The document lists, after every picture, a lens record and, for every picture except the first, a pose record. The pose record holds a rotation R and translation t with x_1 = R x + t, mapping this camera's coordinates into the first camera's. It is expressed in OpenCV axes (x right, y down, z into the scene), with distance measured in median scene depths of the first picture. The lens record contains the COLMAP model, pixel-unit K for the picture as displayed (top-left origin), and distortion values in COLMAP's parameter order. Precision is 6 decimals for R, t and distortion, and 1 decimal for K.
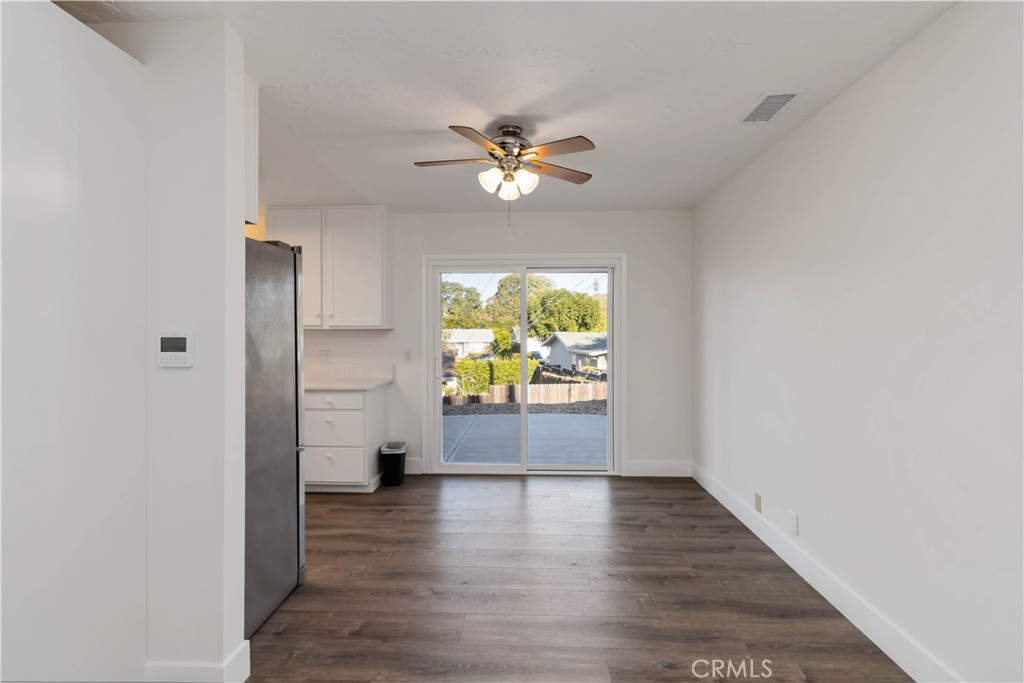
lens RADIAL K [[480.9, 0, 511.3], [0, 480.9, 328.2], [0, 0, 1]] dist [0.000267, -0.000023]
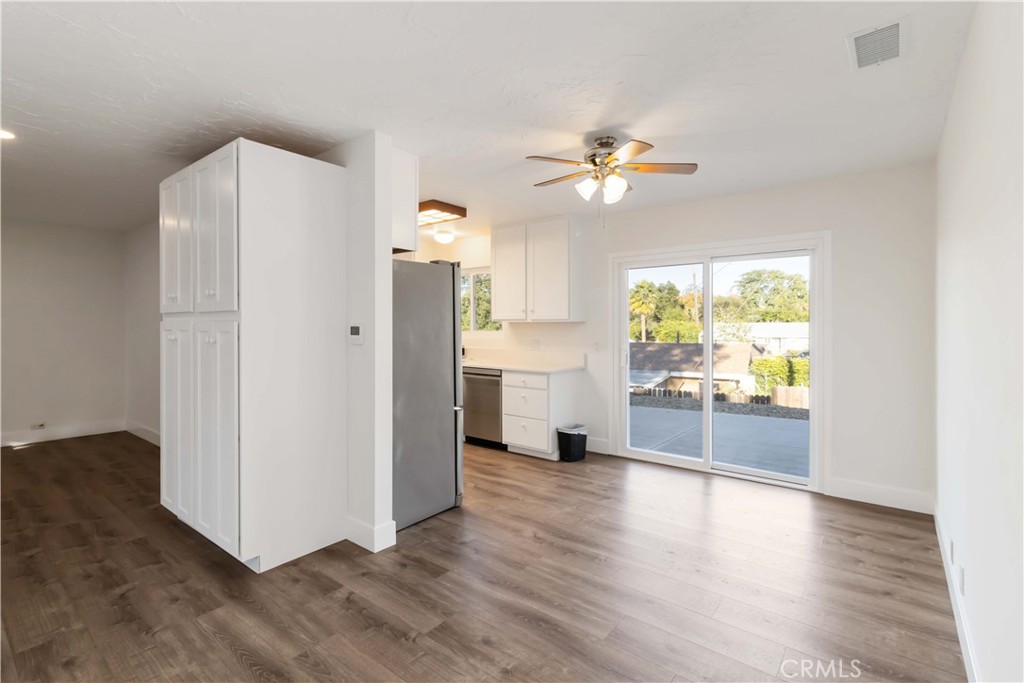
lens RADIAL K [[478.1, 0, 506.2], [0, 478.1, 324.0], [0, 0, 1]] dist [0.001439, -0.000107]
pose [[0.802256, -0.000453, -0.596979, 0.321798], [0.002960, 0.999990, 0.003219, 0.002675], [0.596972, -0.004350, 0.802250, -0.011770]]
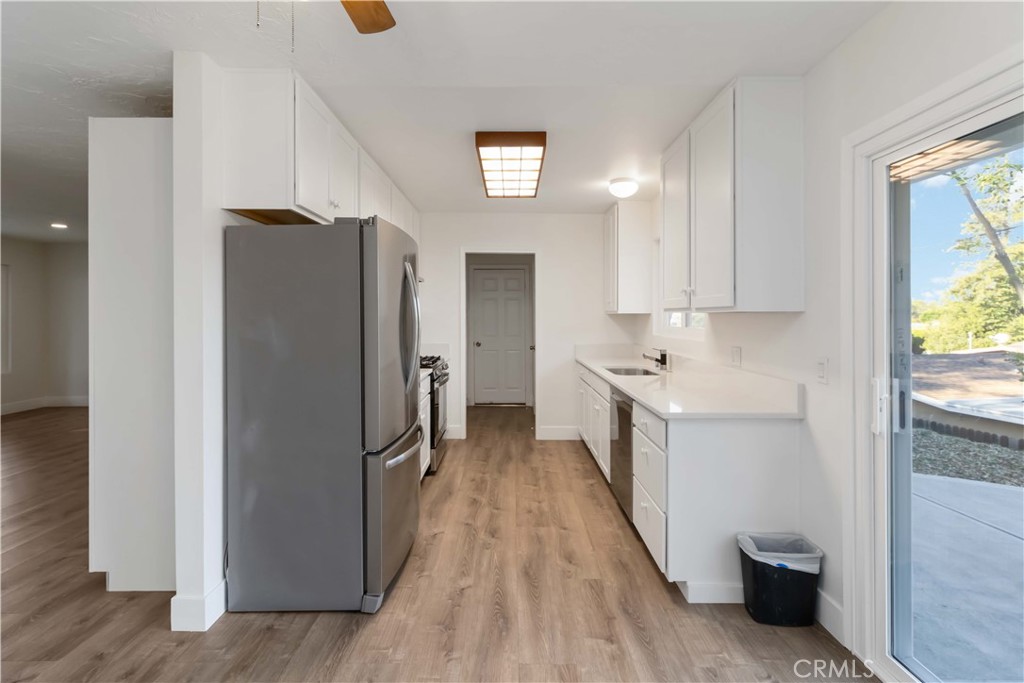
lens RADIAL K [[483.0, 0, 510.8], [0, 483.0, 313.4], [0, 0, 1]] dist [0.000069, 0.000336]
pose [[0.034449, -0.000517, -0.999406, 0.277433], [0.005173, 0.999987, -0.000339, 0.002174], [0.999393, -0.005158, 0.034452, 0.799187]]
